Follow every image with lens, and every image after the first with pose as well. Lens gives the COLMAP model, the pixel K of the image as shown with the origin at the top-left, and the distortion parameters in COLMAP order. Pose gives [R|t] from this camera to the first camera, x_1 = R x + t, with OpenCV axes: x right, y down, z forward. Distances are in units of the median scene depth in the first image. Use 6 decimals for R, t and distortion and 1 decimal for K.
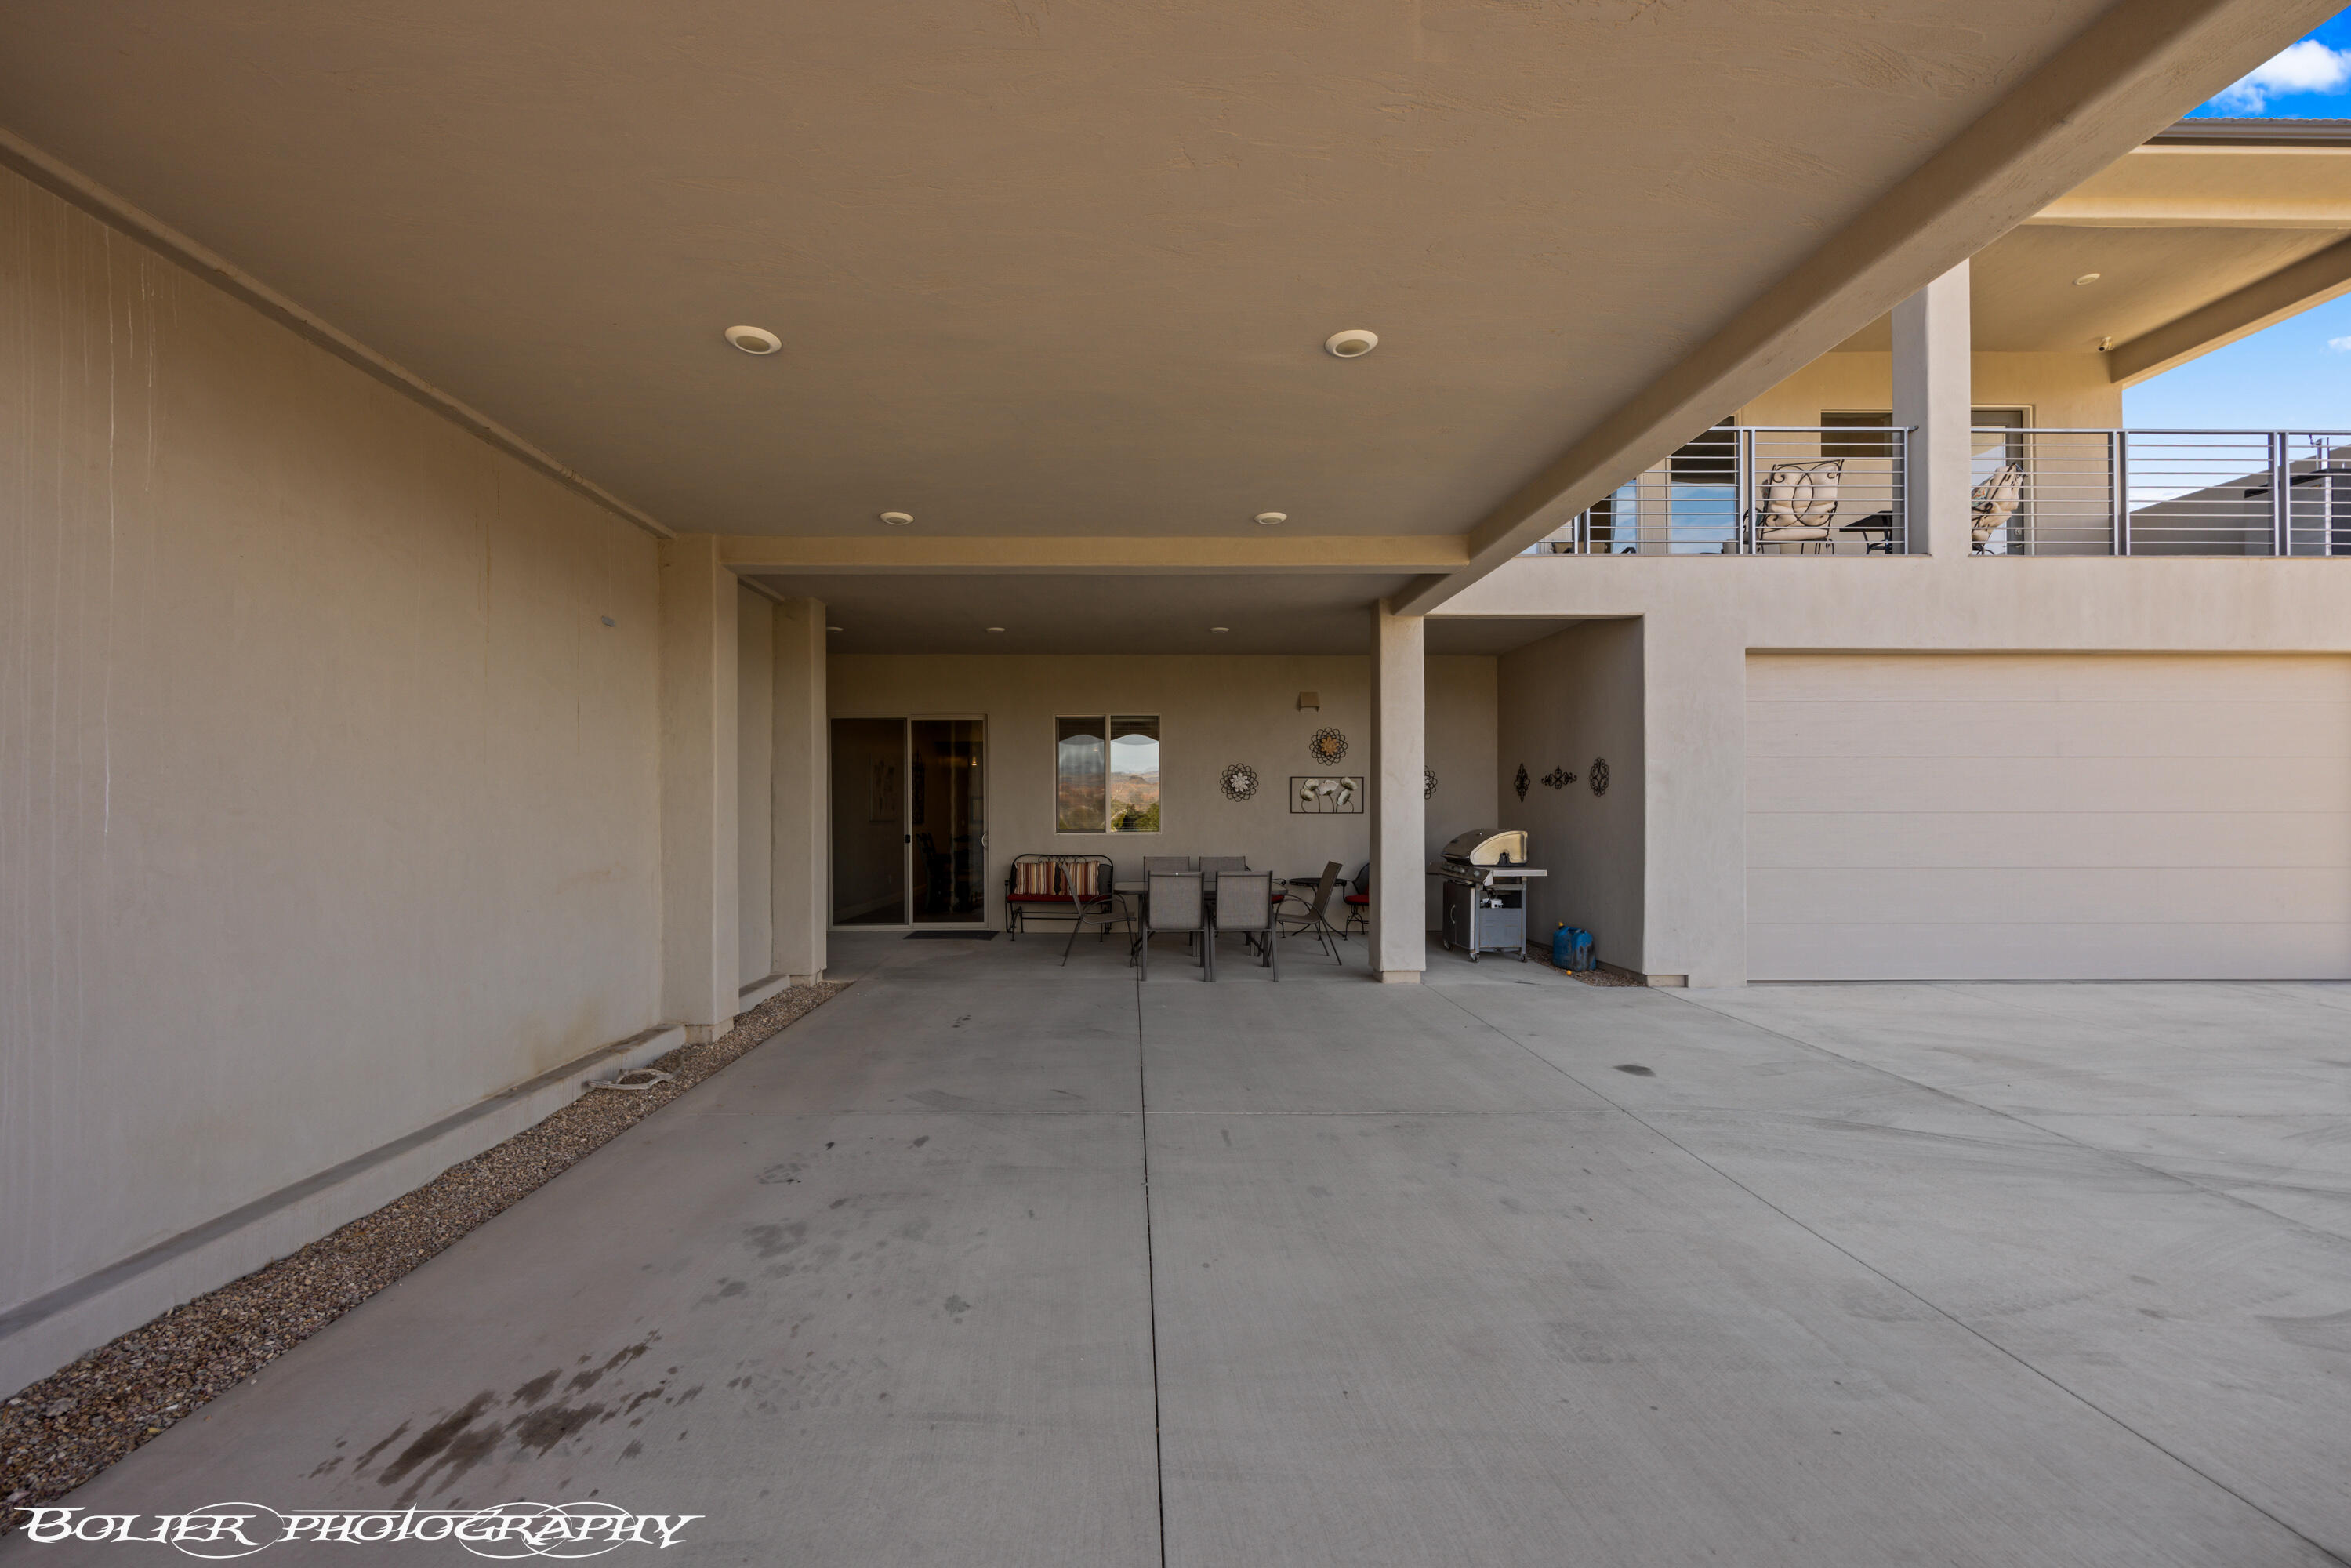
lens RADIAL K [[951.2, 0, 1169.5], [0, 951.2, 808.3], [0, 0, 1]] dist [0.000904, -0.000232]
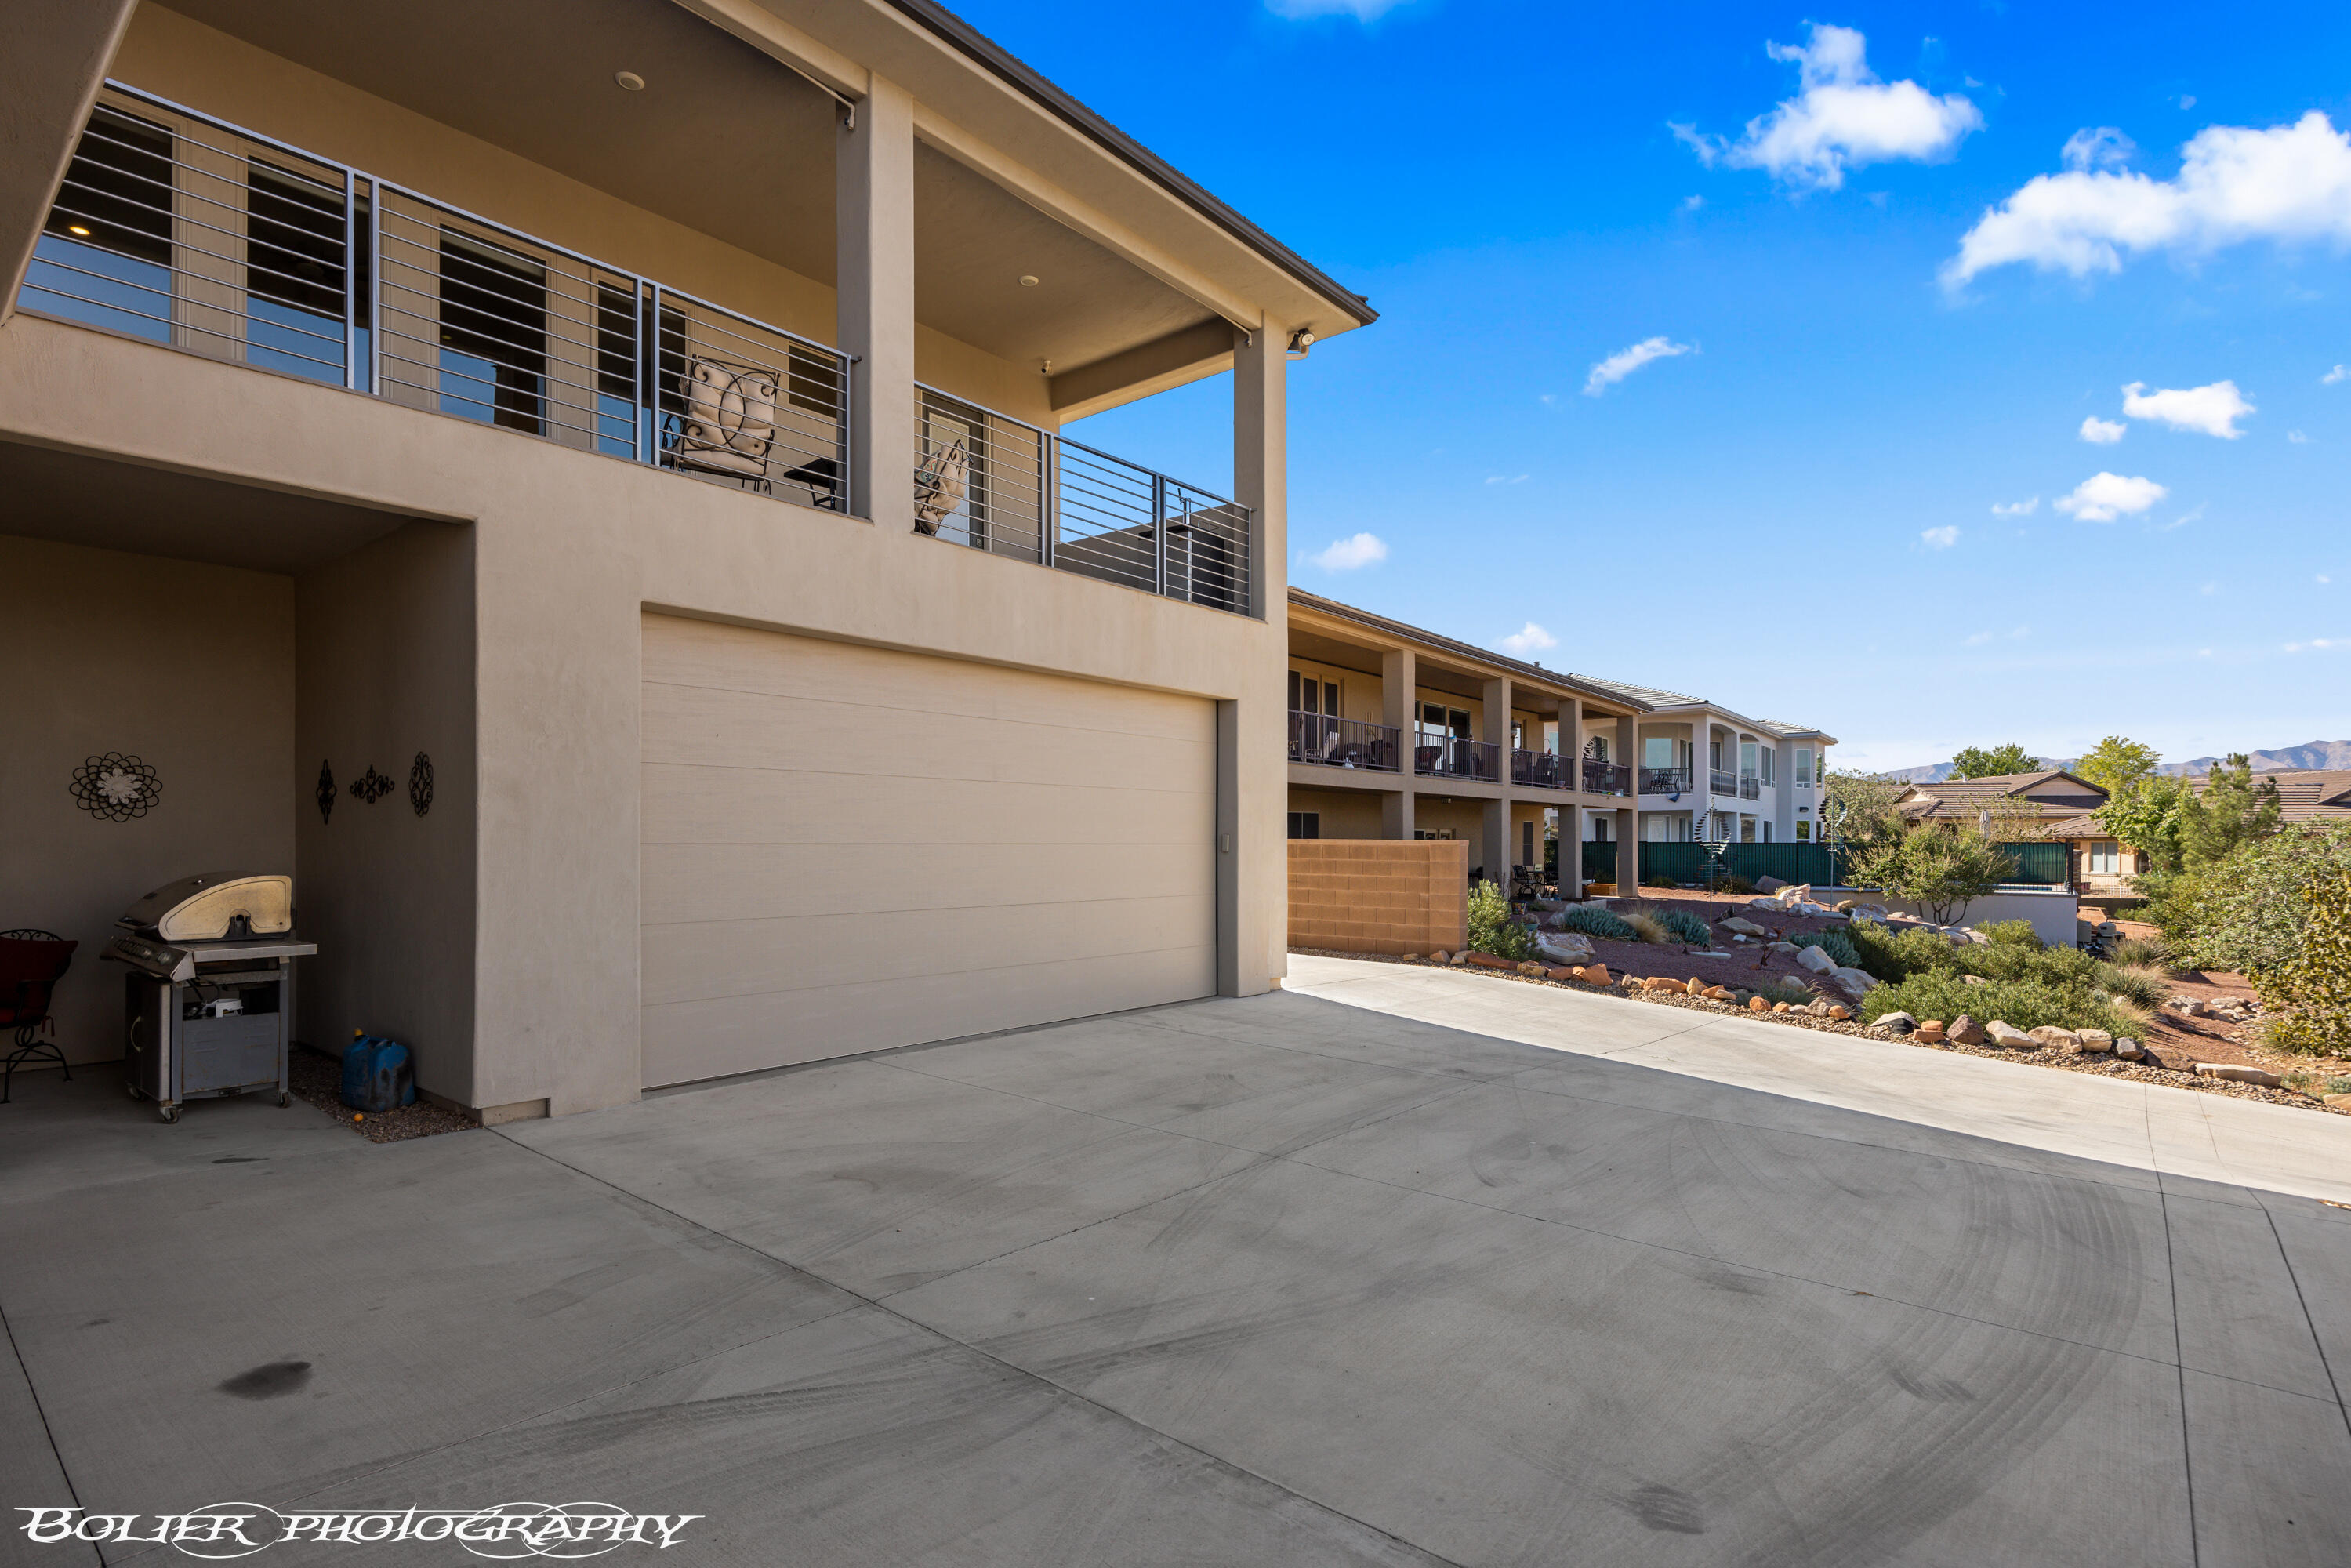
lens RADIAL K [[1114.2, 0, 1175.5], [0, 1114.2, 784.0], [0, 0, 1]] dist [-0.009616, -0.000414]
pose [[0.644653, 0.044199, 0.763197, 0.249952], [-0.007589, 0.998648, -0.051424, -0.000654], [-0.764438, 0.027359, 0.644117, 0.202703]]
